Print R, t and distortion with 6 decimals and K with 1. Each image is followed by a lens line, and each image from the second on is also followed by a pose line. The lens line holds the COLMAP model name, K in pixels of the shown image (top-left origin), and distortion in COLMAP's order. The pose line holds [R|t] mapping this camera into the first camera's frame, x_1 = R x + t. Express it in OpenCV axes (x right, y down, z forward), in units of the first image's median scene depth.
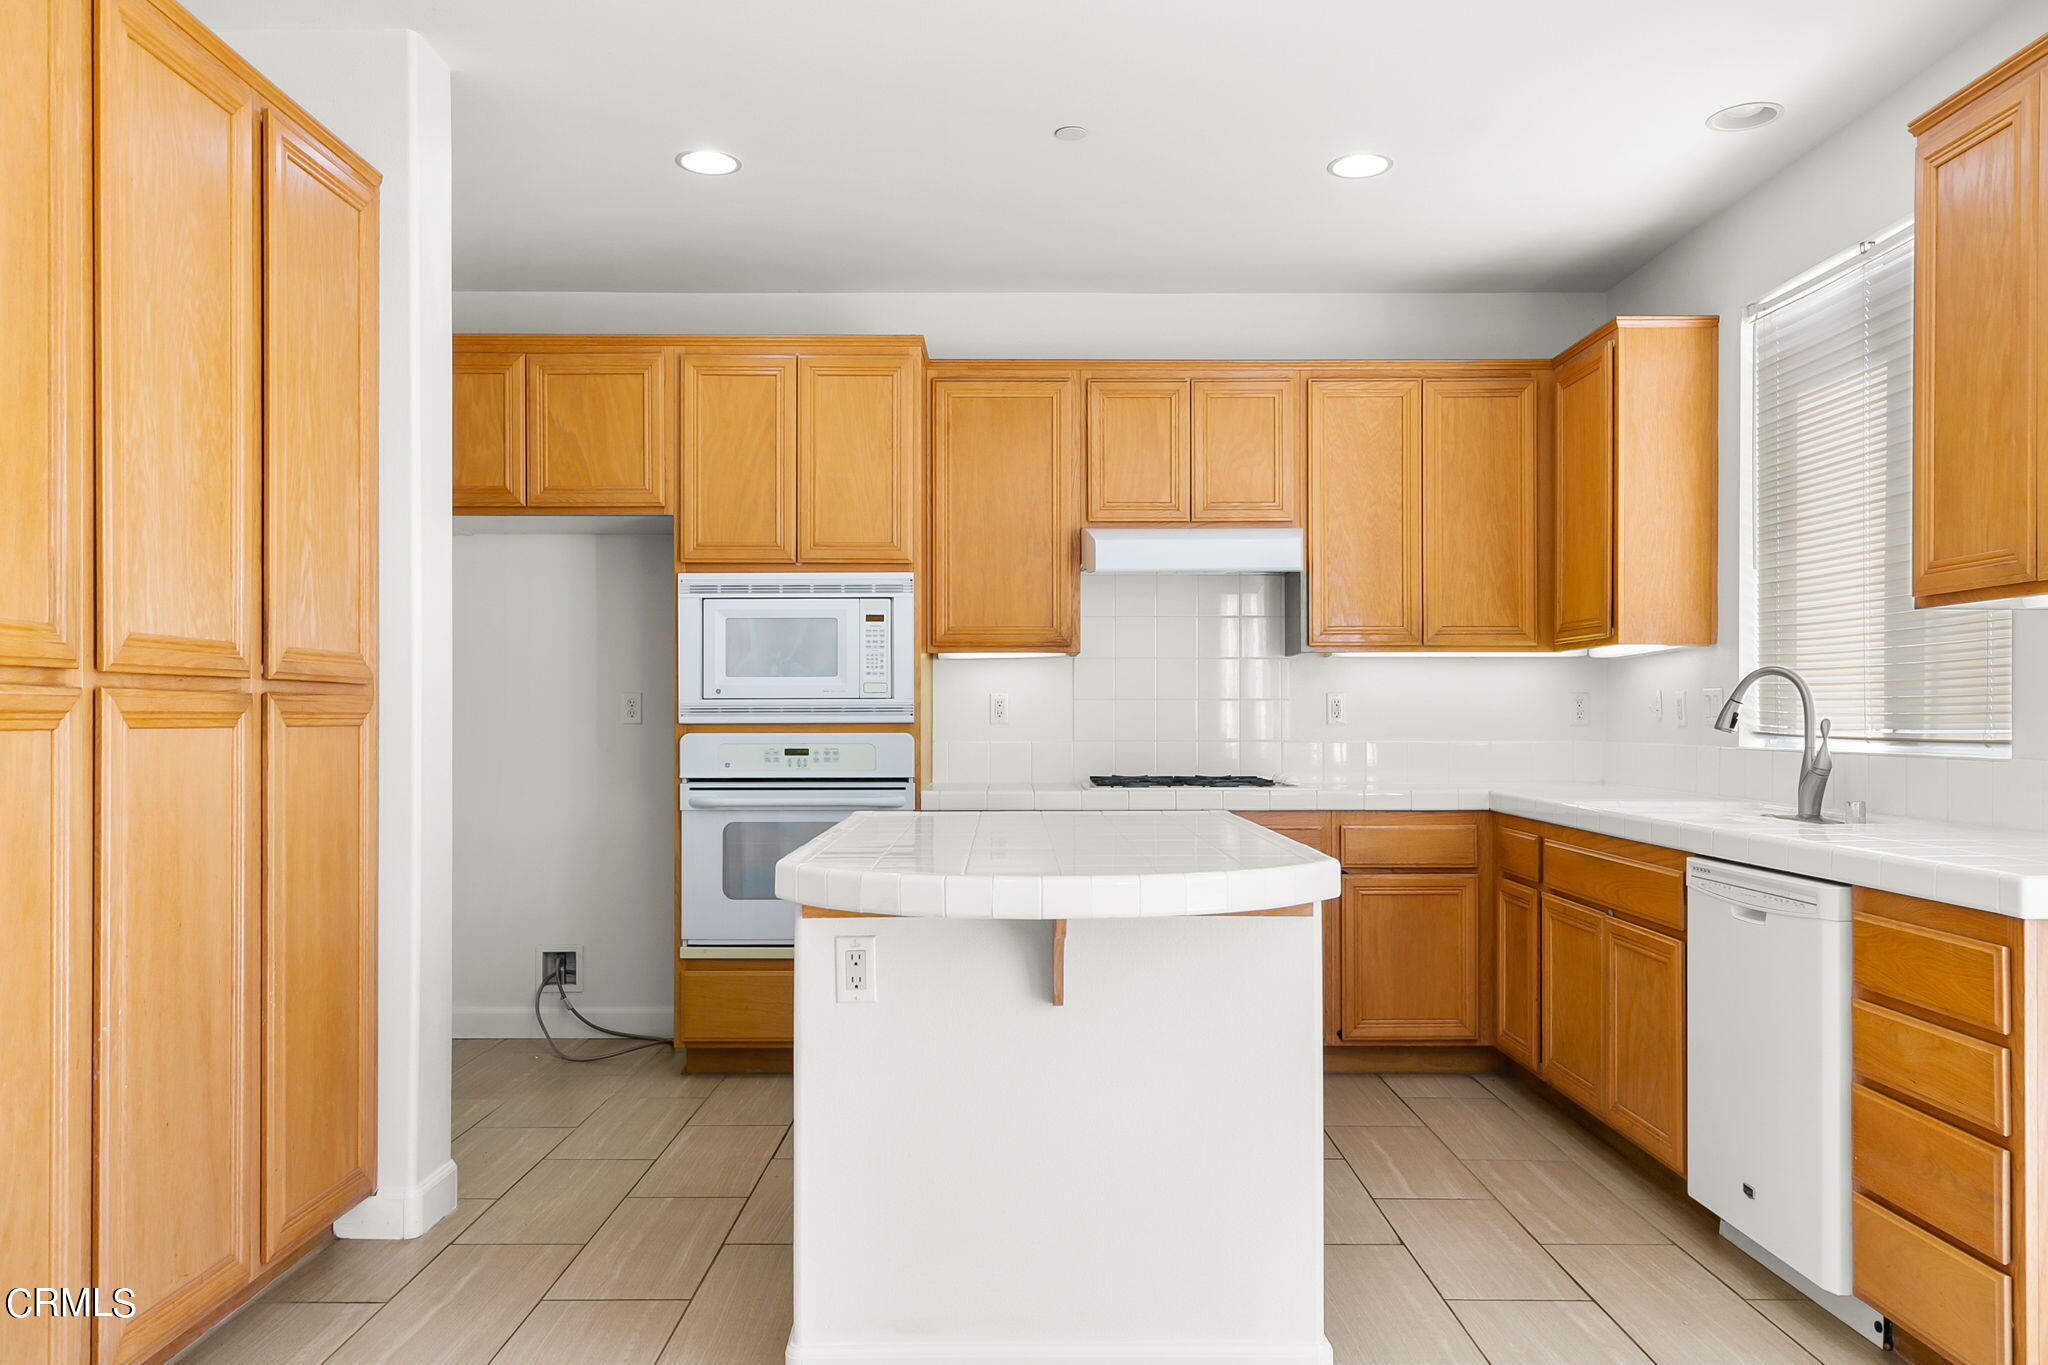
lens RADIAL K [[1450.6, 0, 1019.2], [0, 1450.6, 718.0], [0, 0, 1]] dist [0.005332, -0.002164]
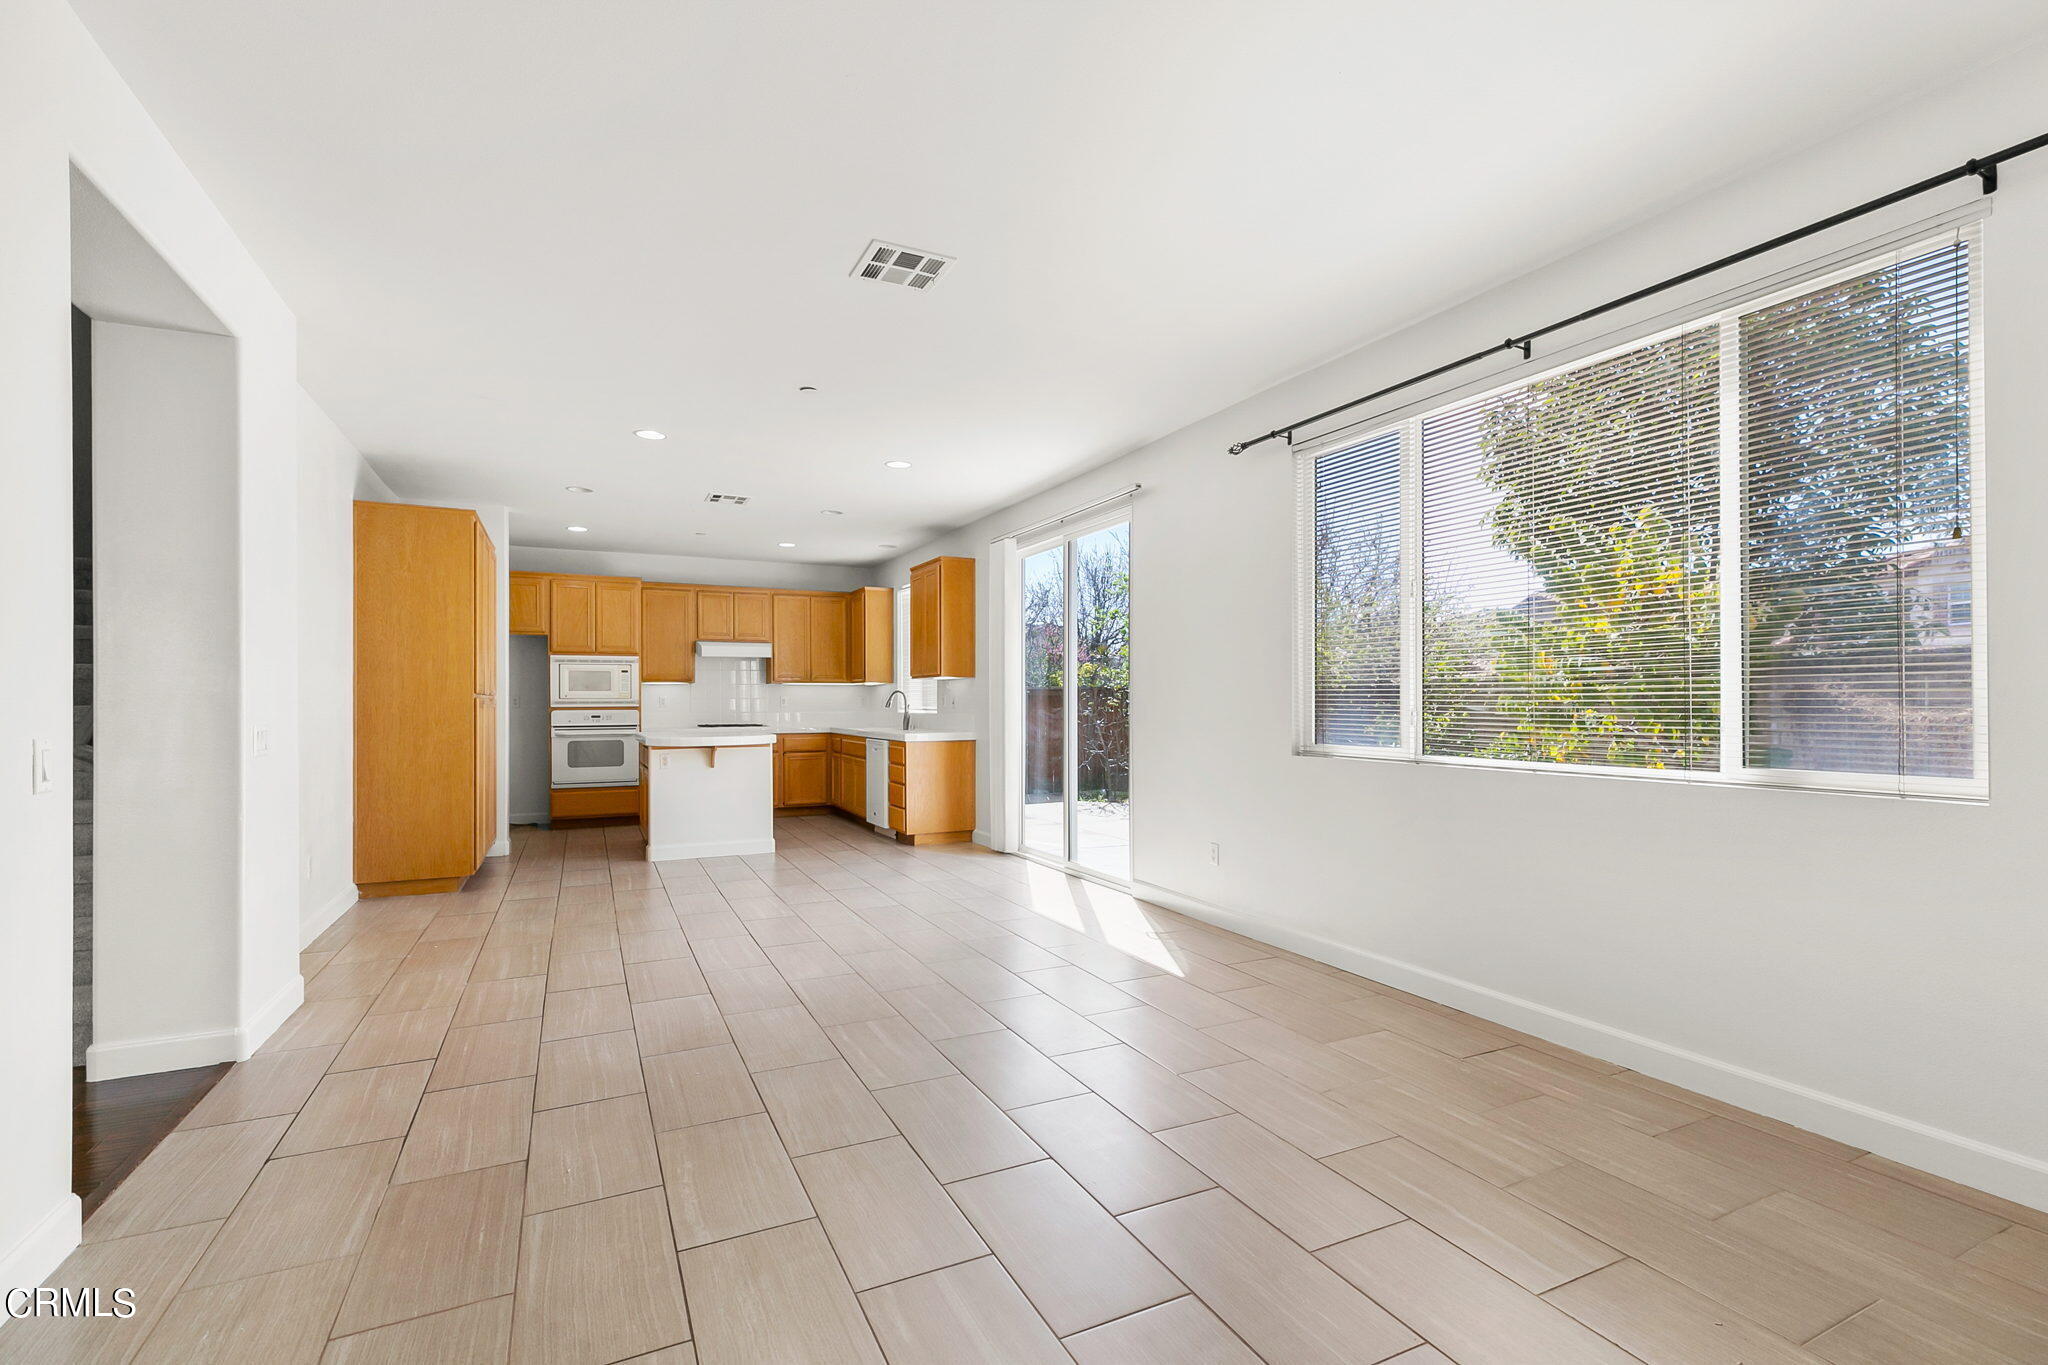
lens RADIAL K [[949.9, 0, 1044.5], [0, 949.9, 704.3], [0, 0, 1]] dist [-0.001267, 0.000088]
pose [[0.897005, -0.002989, 0.442011, -0.188151], [0.003629, 0.999993, -0.000603, 0.002691], [-0.442006, 0.002145, 0.897009, -1.133199]]
